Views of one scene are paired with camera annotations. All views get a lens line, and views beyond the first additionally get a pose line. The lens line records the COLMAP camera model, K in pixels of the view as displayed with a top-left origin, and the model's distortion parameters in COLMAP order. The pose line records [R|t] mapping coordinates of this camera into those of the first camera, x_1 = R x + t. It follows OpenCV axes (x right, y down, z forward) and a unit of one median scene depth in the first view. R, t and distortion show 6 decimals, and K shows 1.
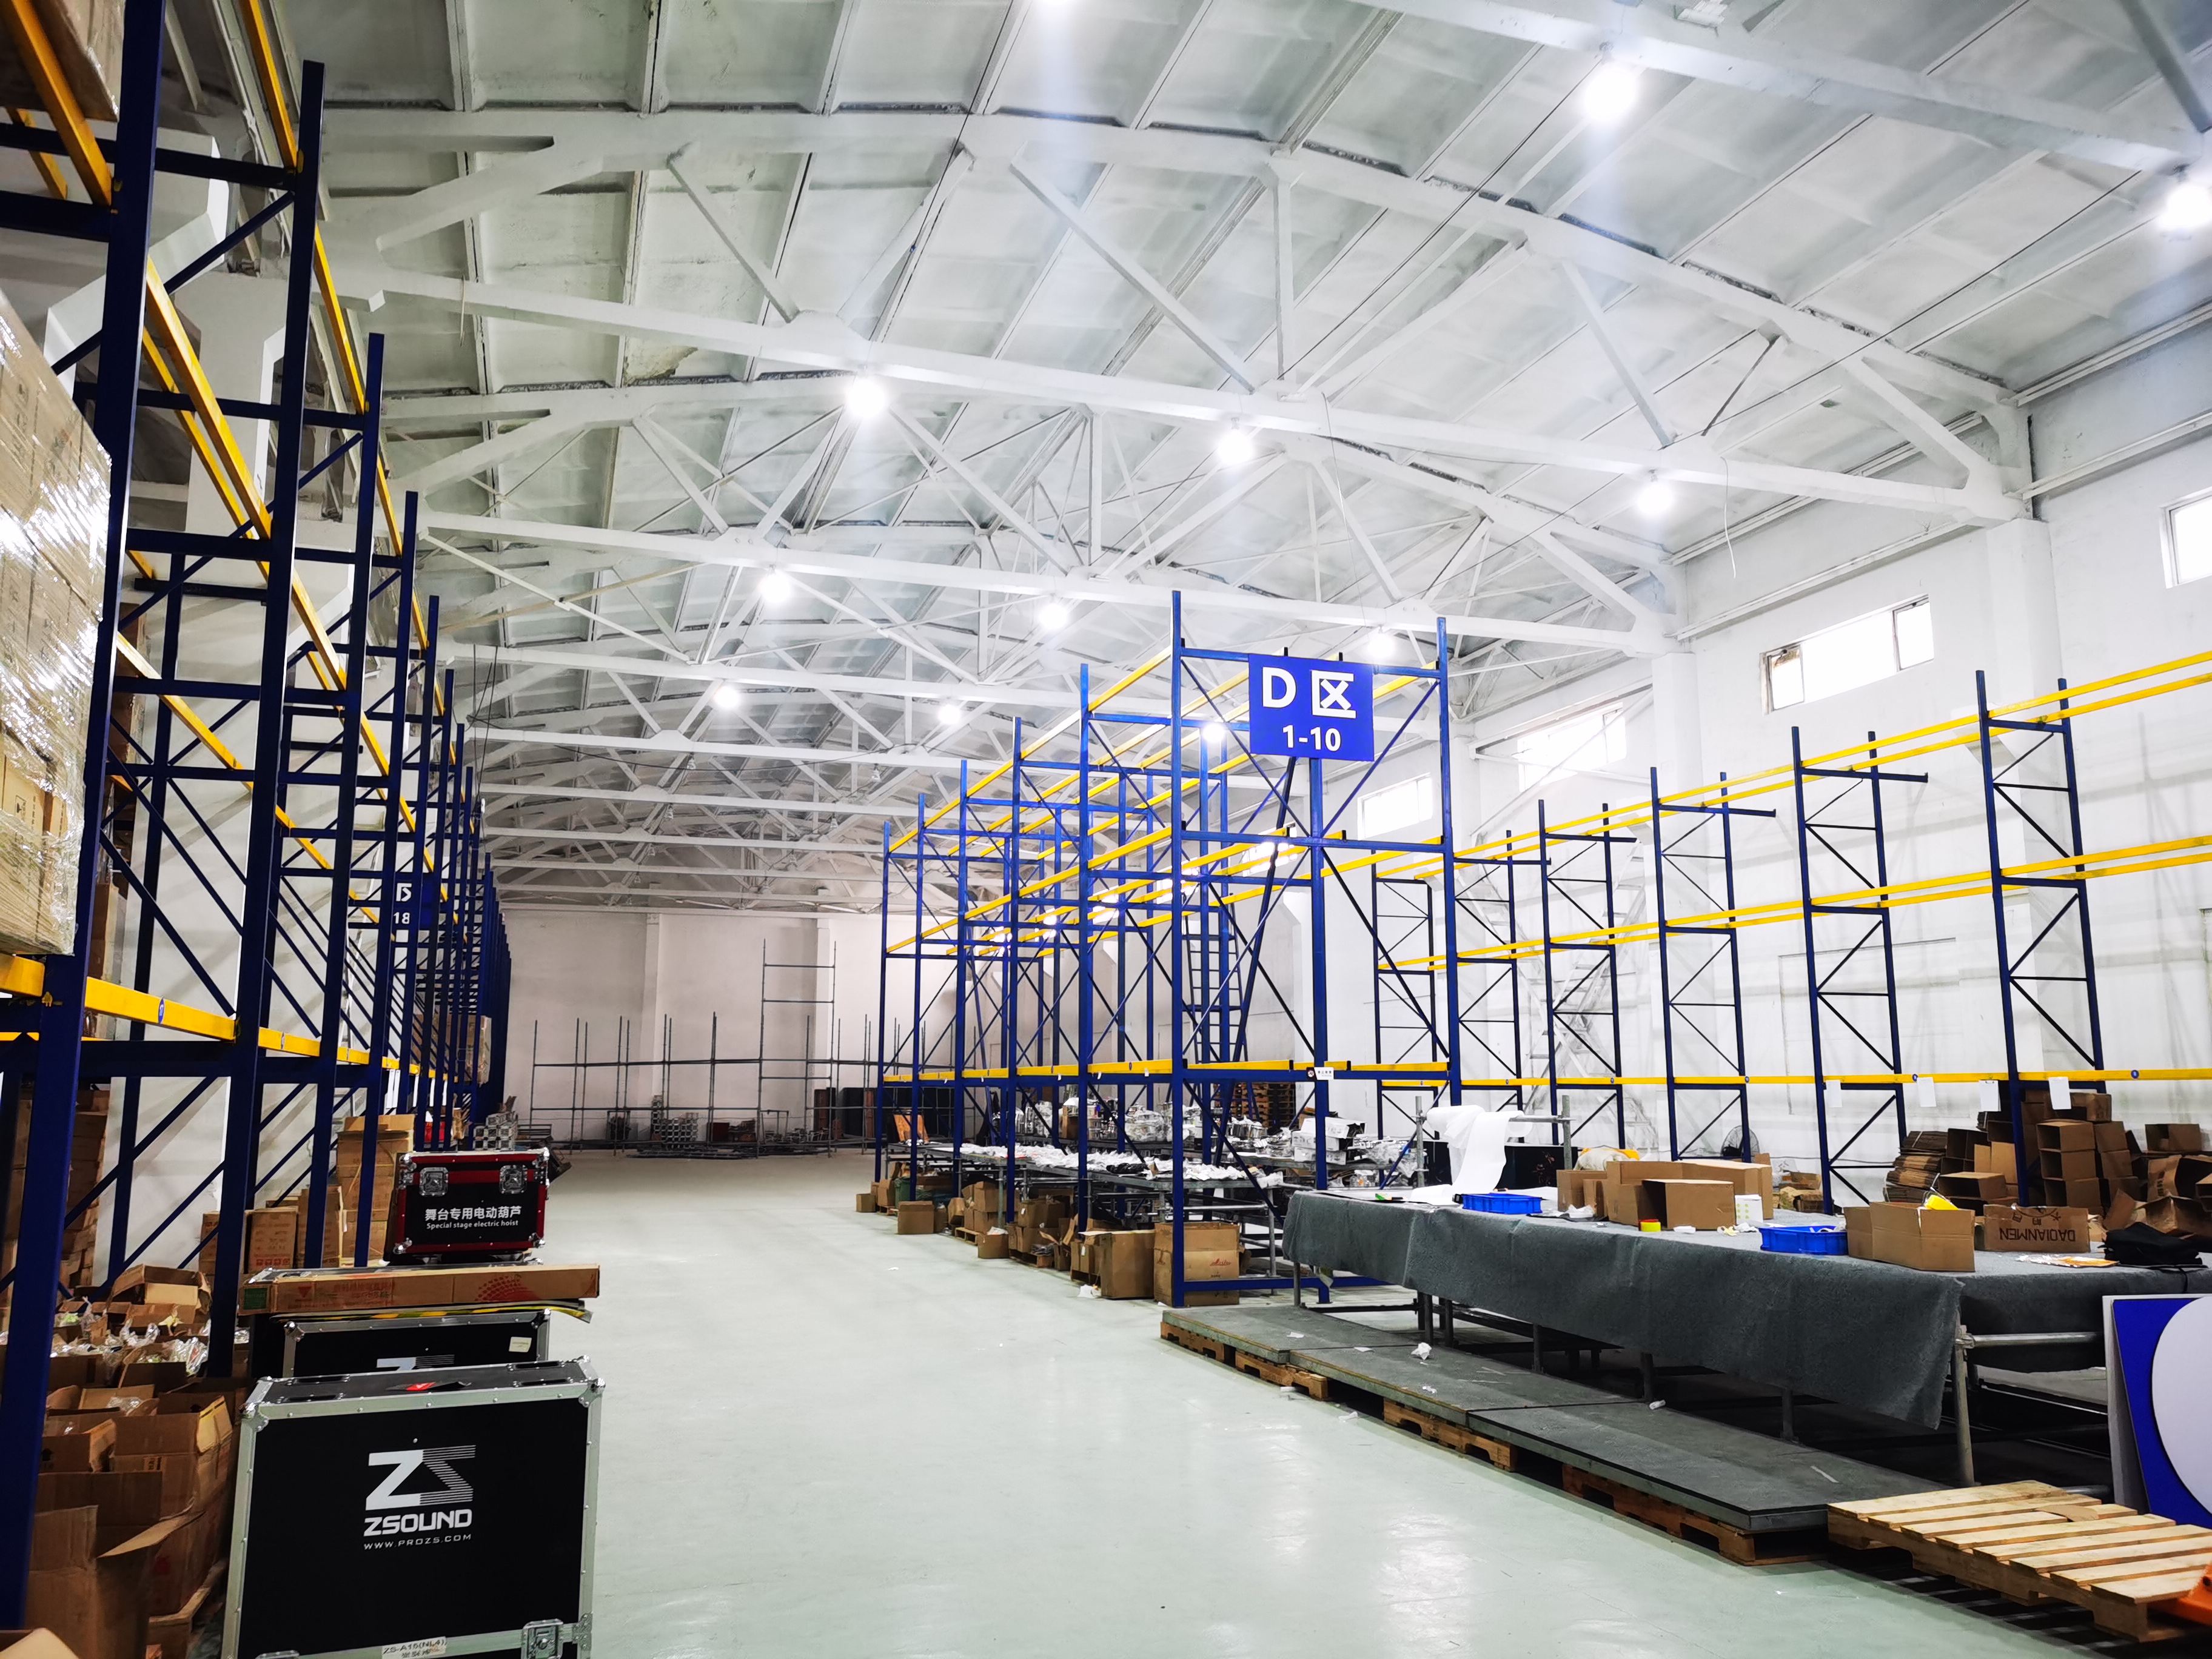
lens RADIAL K [[1686.9, 0, 1099.8], [0, 1686.9, 839.3], [0, 0, 1]] dist [0.064075, -0.048853]
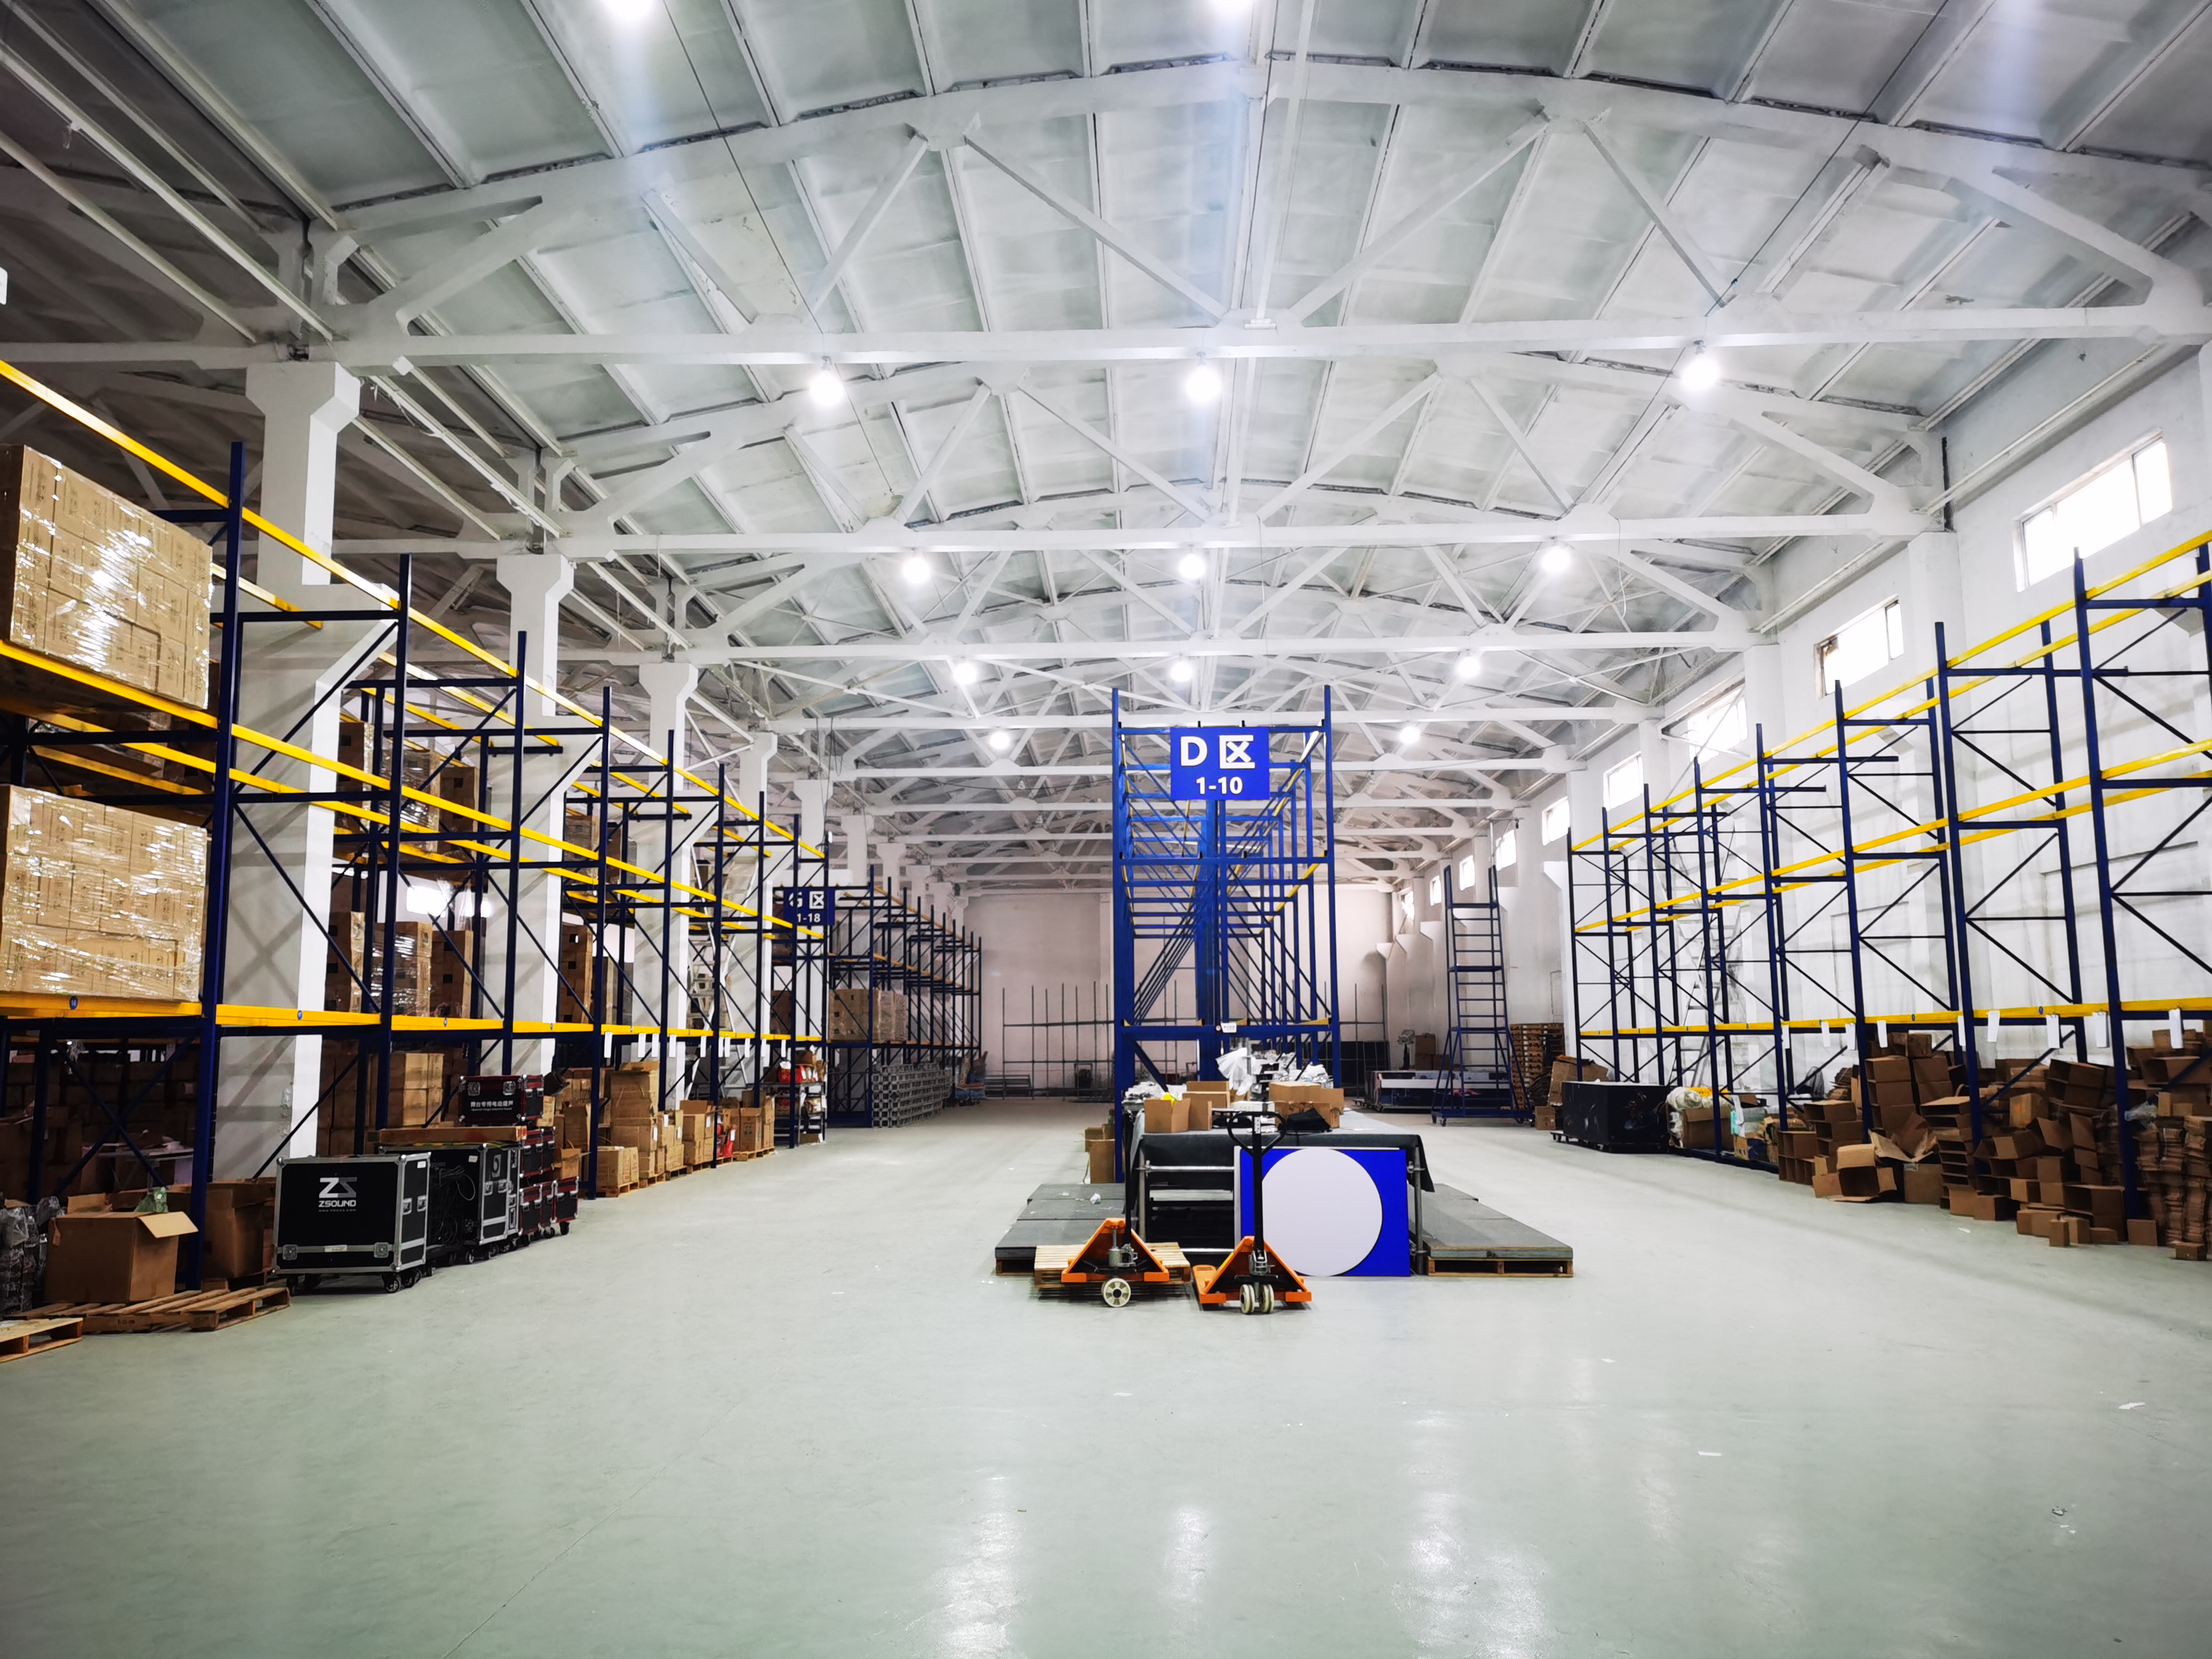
lens RADIAL K [[1686.9, 0, 1099.8], [0, 1686.9, 839.3], [0, 0, 1]] dist [0.064075, -0.048853]
pose [[0.940111, -0.052368, -0.336821, 0.490132], [0.060951, 0.998029, 0.014953, -0.042105], [0.335374, -0.034587, 0.941450, -0.327876]]
